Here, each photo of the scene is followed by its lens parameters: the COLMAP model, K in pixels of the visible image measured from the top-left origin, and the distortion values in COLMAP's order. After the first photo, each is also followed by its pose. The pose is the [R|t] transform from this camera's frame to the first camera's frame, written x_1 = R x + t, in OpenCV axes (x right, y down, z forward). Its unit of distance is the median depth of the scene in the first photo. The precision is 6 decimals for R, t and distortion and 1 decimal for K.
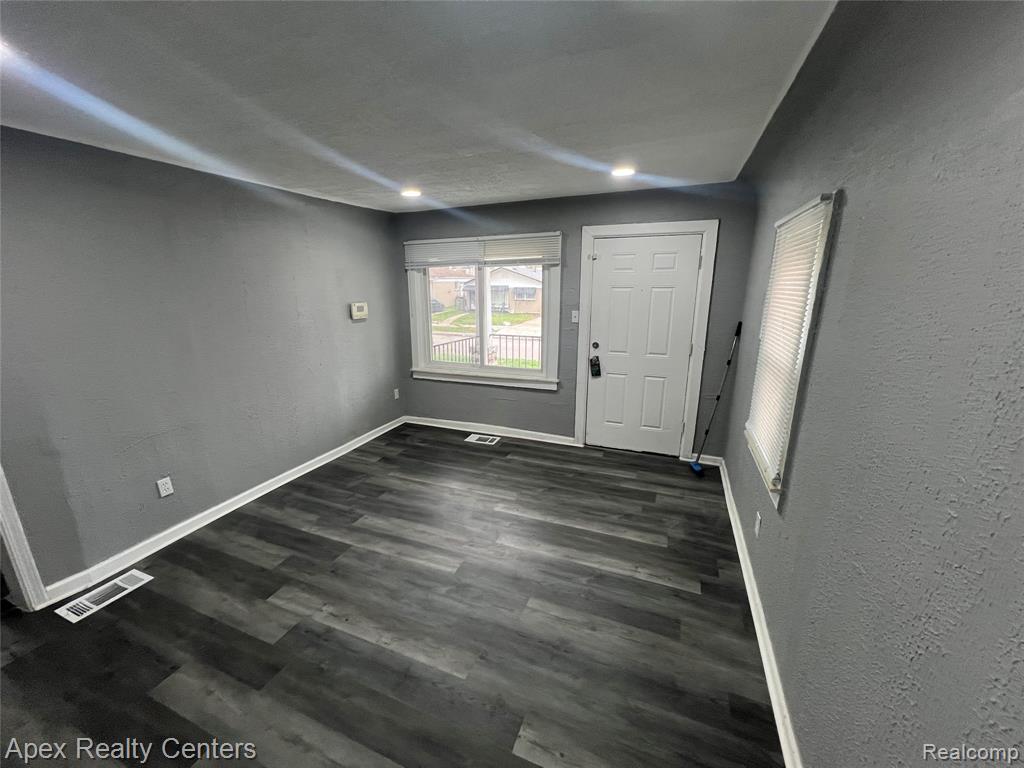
lens RADIAL K [[408.3, 0, 511.2], [0, 408.3, 386.7], [0, 0, 1]] dist [-0.001076, 0.000458]
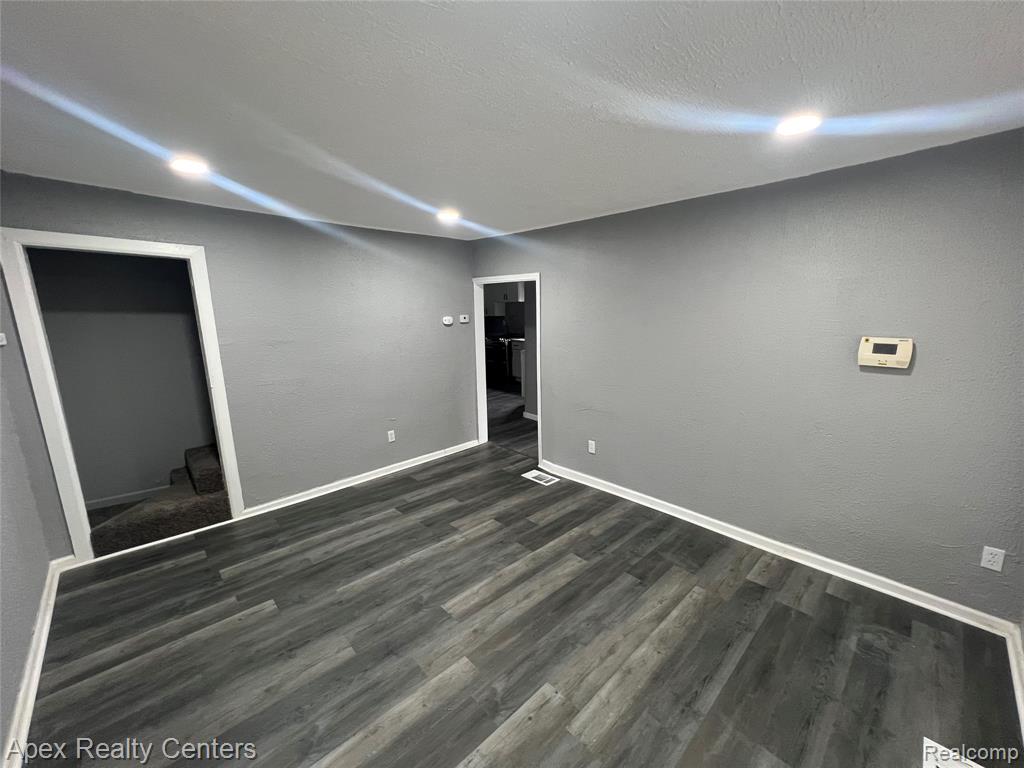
lens RADIAL K [[408.3, 0, 514.5], [0, 408.3, 388.9], [0, 0, 1]] dist [-0.001076, 0.000458]
pose [[-0.411148, 0.187076, -0.892166, 0.468932], [-0.213118, 0.931865, 0.293613, -0.288382], [0.886306, 0.310855, -0.343265, 1.131722]]
